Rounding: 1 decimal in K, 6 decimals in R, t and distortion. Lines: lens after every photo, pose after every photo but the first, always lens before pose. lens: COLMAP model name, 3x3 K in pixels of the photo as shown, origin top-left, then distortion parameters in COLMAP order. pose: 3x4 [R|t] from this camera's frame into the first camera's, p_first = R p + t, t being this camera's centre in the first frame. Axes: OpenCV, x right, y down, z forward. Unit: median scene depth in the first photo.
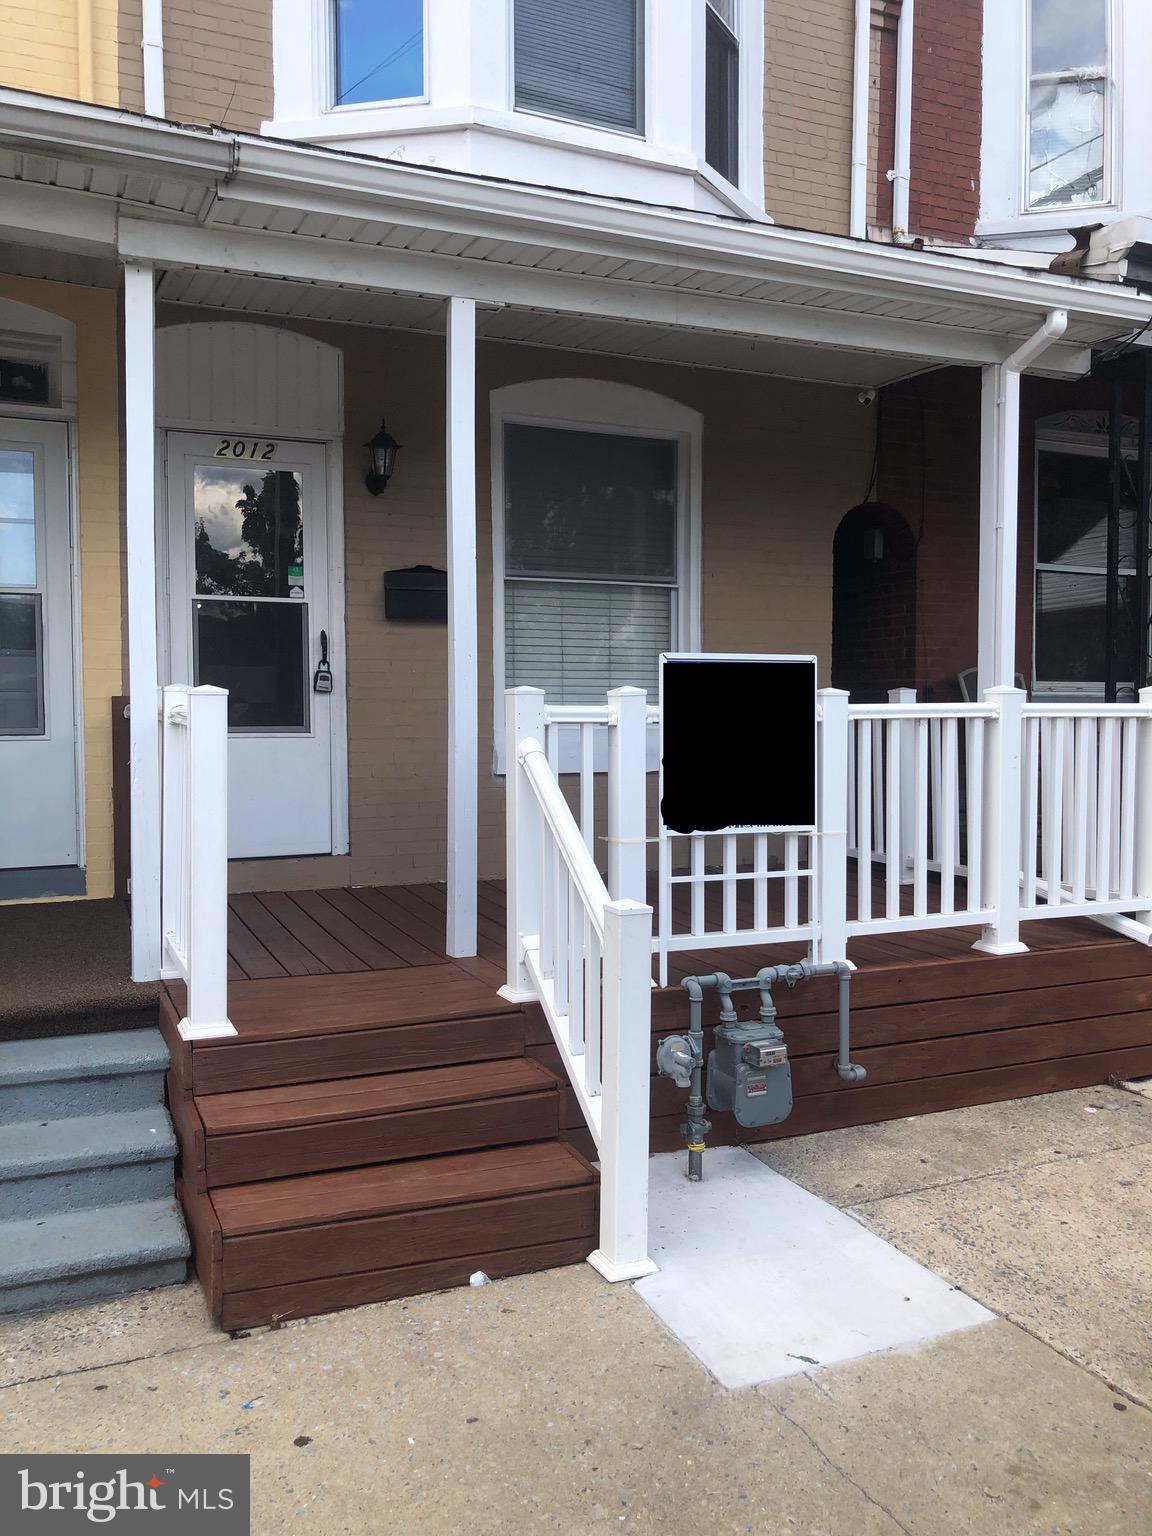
lens RADIAL K [[1273.6, 0, 576.0], [0, 1273.6, 768.0], [0, 0, 1]] dist [0.006234, 0.004324]
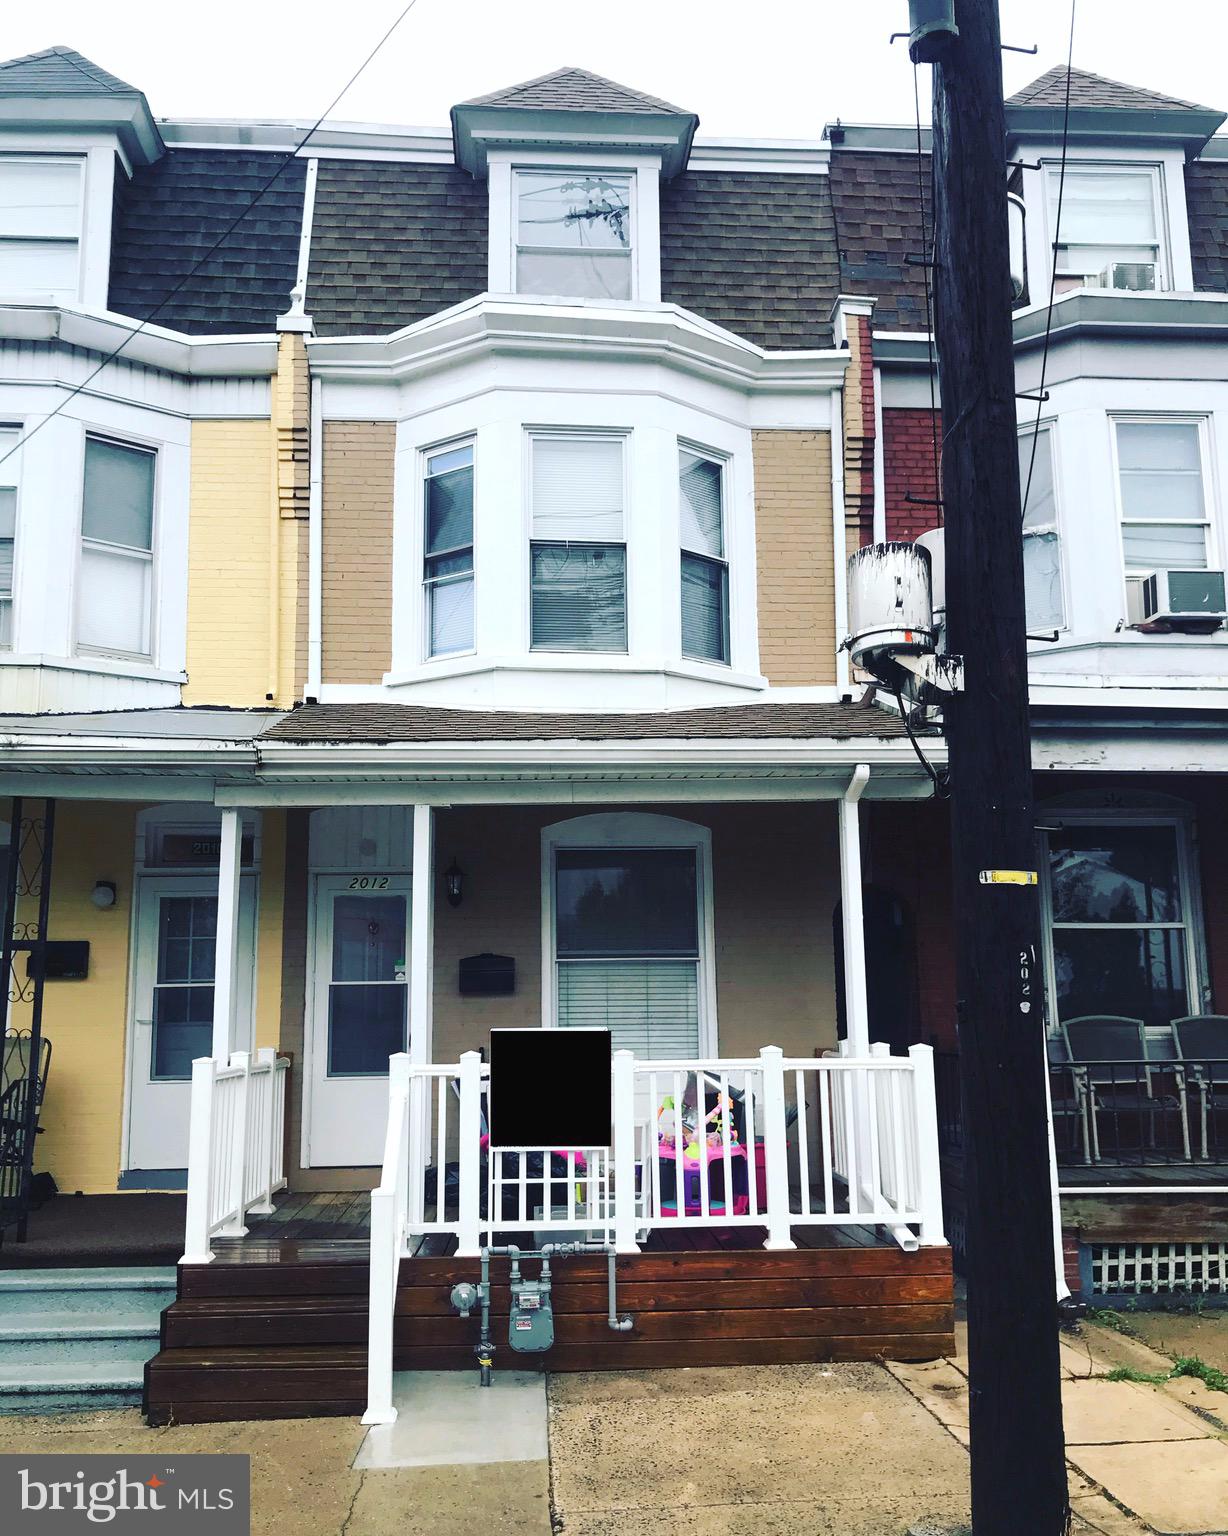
lens RADIAL K [[1342.3, 0, 613.6], [0, 1342.3, 817.6], [0, 0, 1]] dist [0.013925, -0.013864]
pose [[0.936543, -0.061679, -0.345083, 0.725895], [-0.007065, 0.980878, -0.194493, -0.025419], [0.350480, 0.184589, 0.918200, -0.468305]]
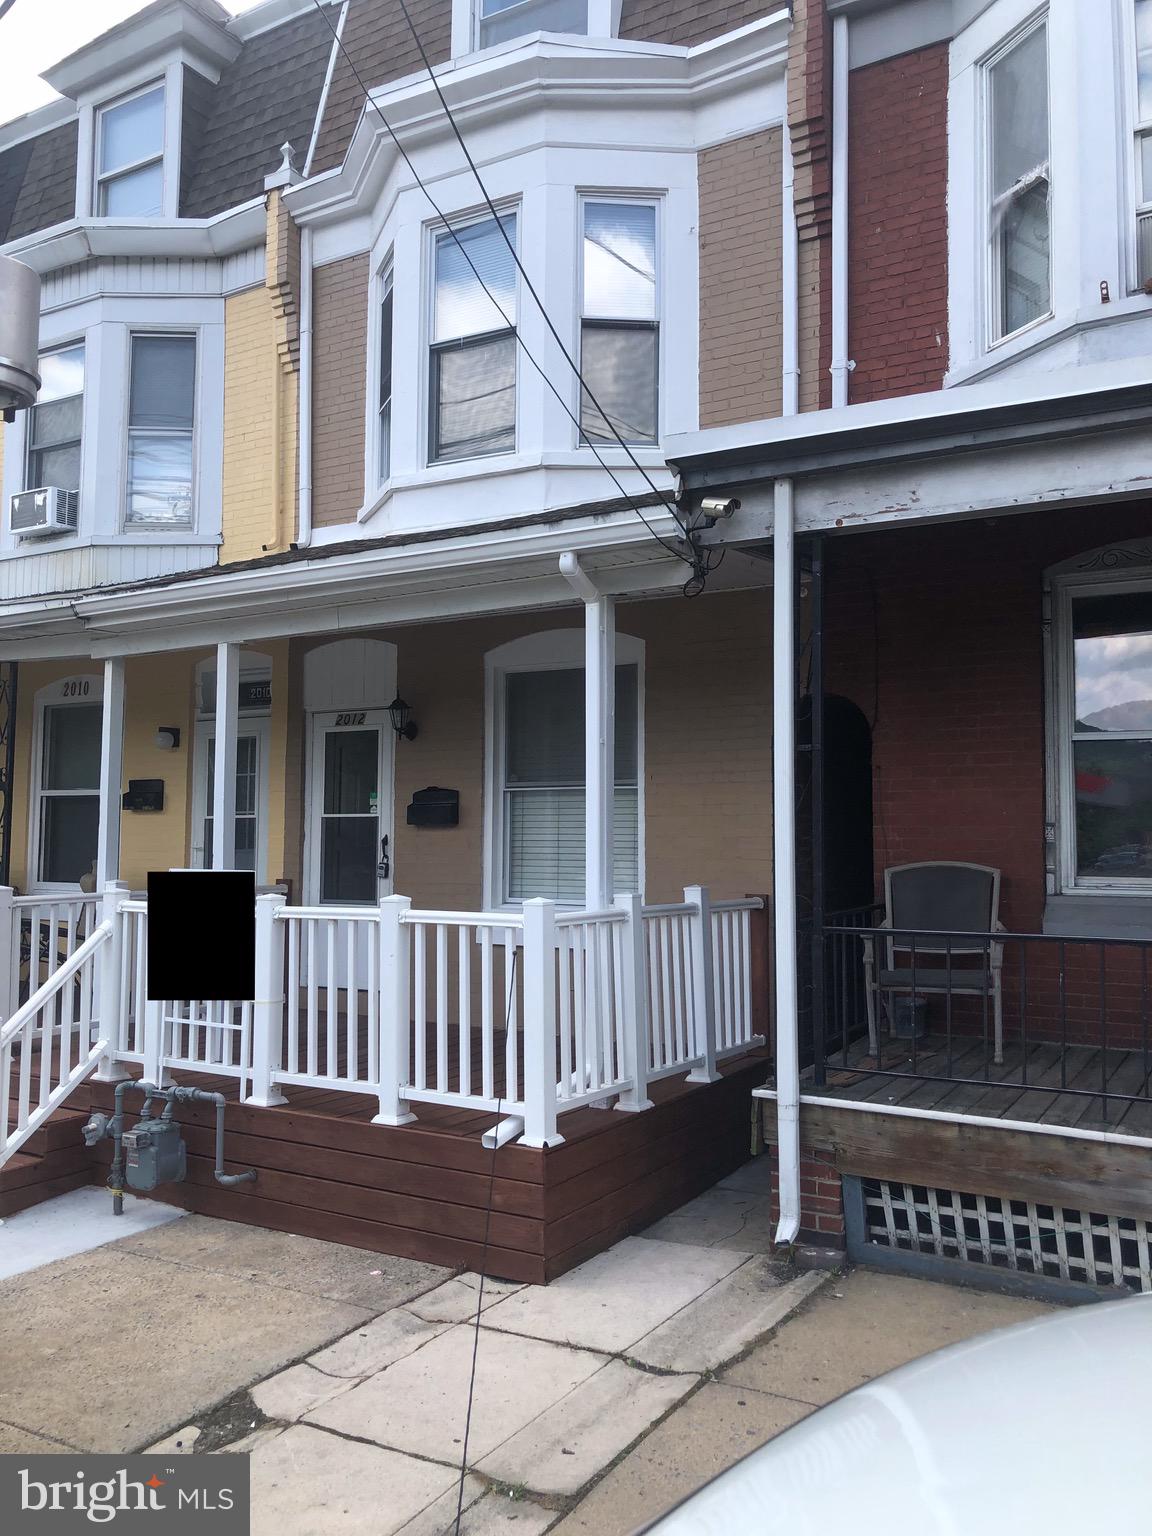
lens RADIAL K [[1260.4, 0, 576.0], [0, 1260.4, 768.0], [0, 0, 1]] dist [-0.005830, 0.000408]
pose [[0.570390, -0.044115, -0.820188, 1.480285], [-0.042564, 0.995628, -0.083151, -0.098220], [0.820270, 0.082339, 0.566019, 0.480297]]
